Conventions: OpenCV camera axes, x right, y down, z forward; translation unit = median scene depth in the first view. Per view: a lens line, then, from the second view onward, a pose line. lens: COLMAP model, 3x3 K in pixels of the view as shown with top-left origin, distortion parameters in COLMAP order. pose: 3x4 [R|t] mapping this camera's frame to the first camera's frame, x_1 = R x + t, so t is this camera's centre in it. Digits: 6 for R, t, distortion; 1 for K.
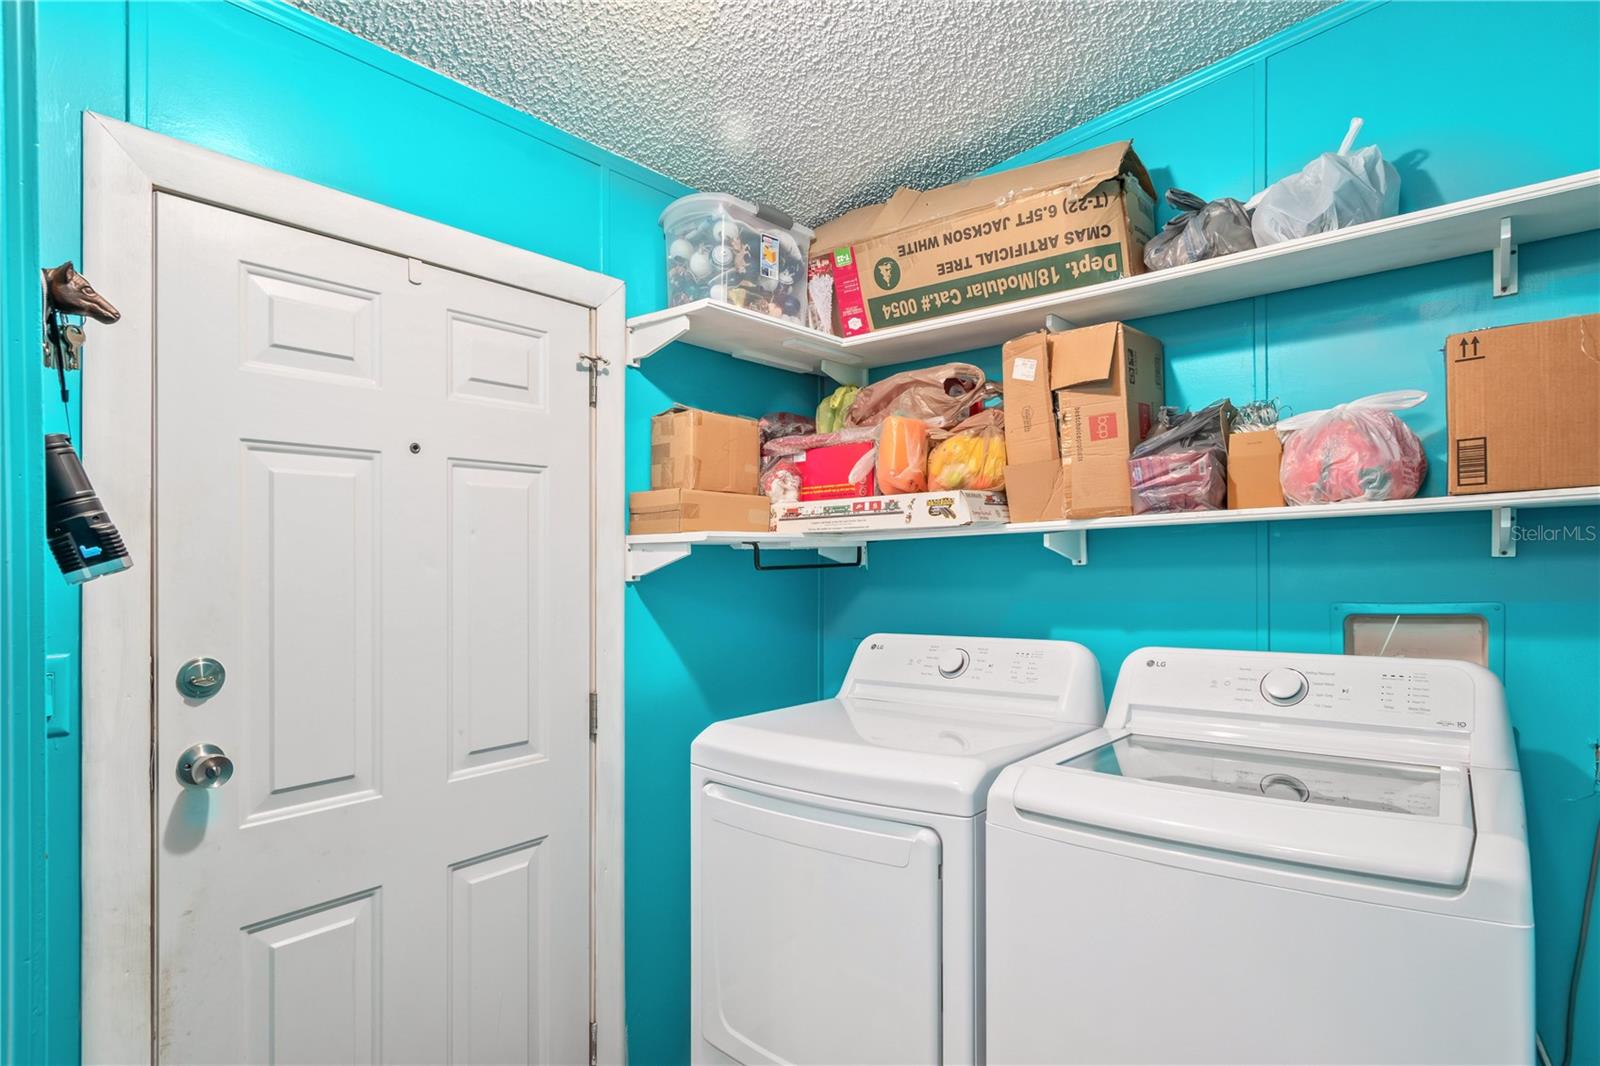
lens RADIAL K [[864.0, 0, 795.5], [0, 864.0, 547.7], [0, 0, 1]] dist [0.001080, -0.000272]
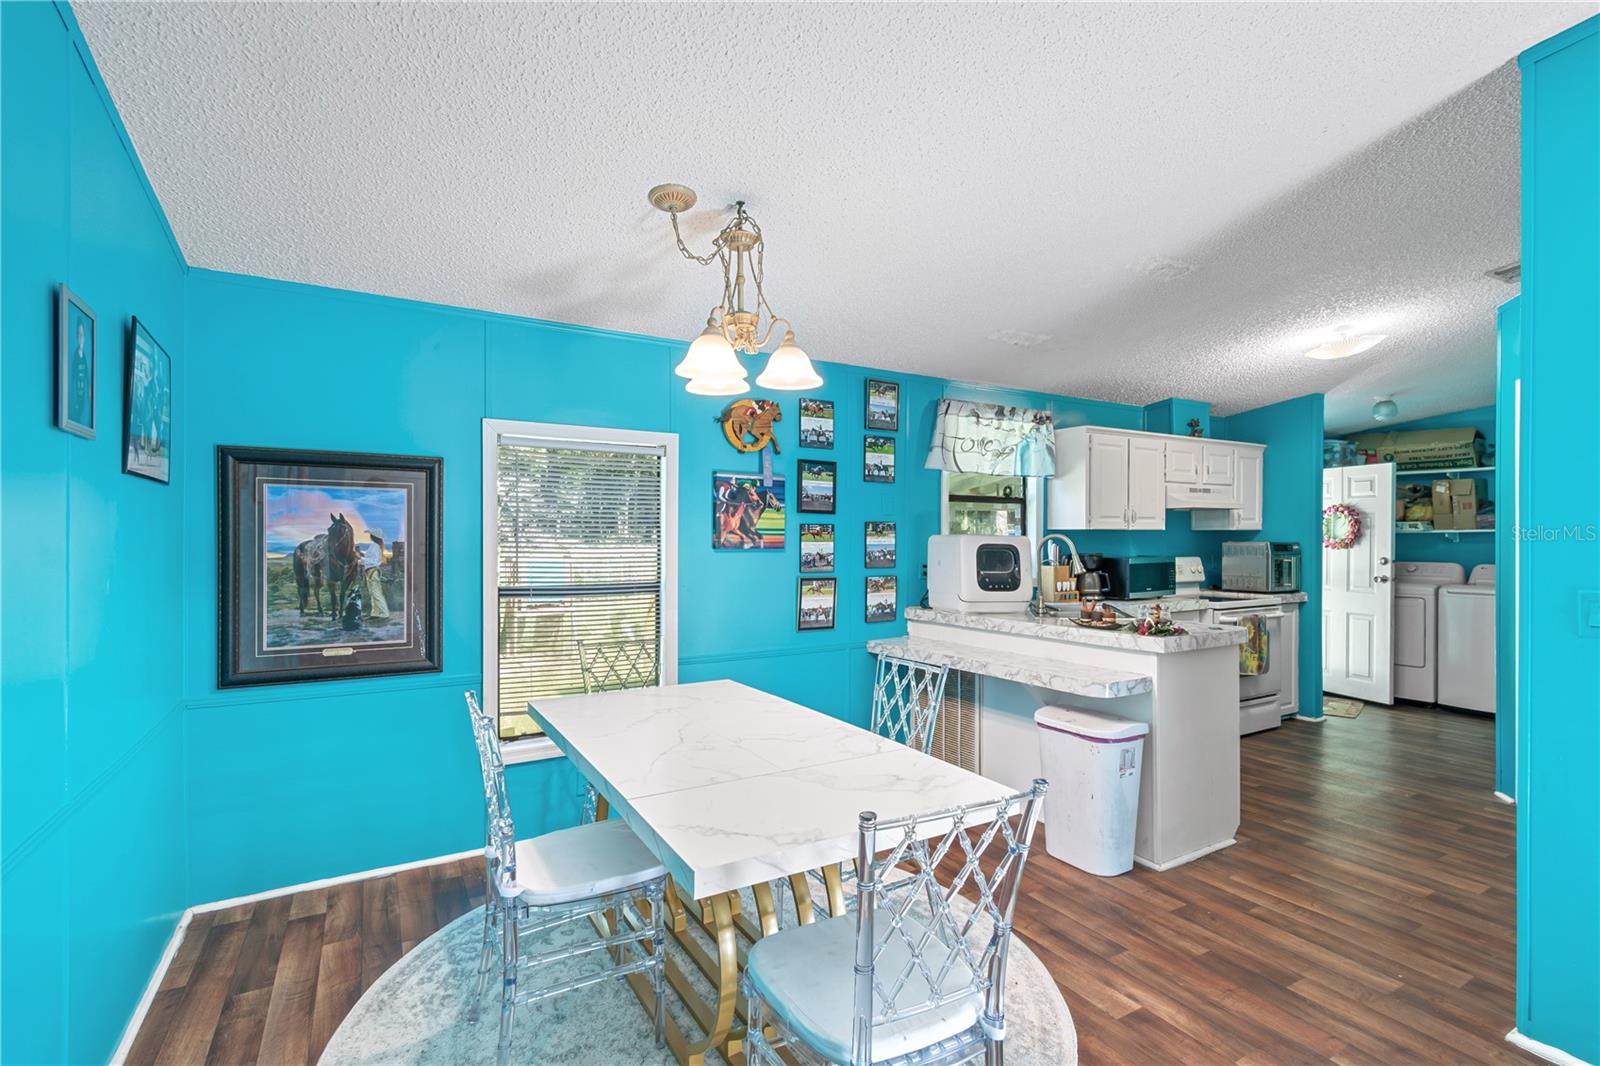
lens RADIAL K [[721.8, 0, 837.1], [0, 721.8, 544.9], [0, 0, 1]] dist [-0.004360, 0.002434]
pose [[0.946814, 0.005854, -0.321729, -1.225256], [-0.000869, 0.999877, 0.015636, -0.010439], [0.321781, -0.014525, 0.946703, -2.845627]]
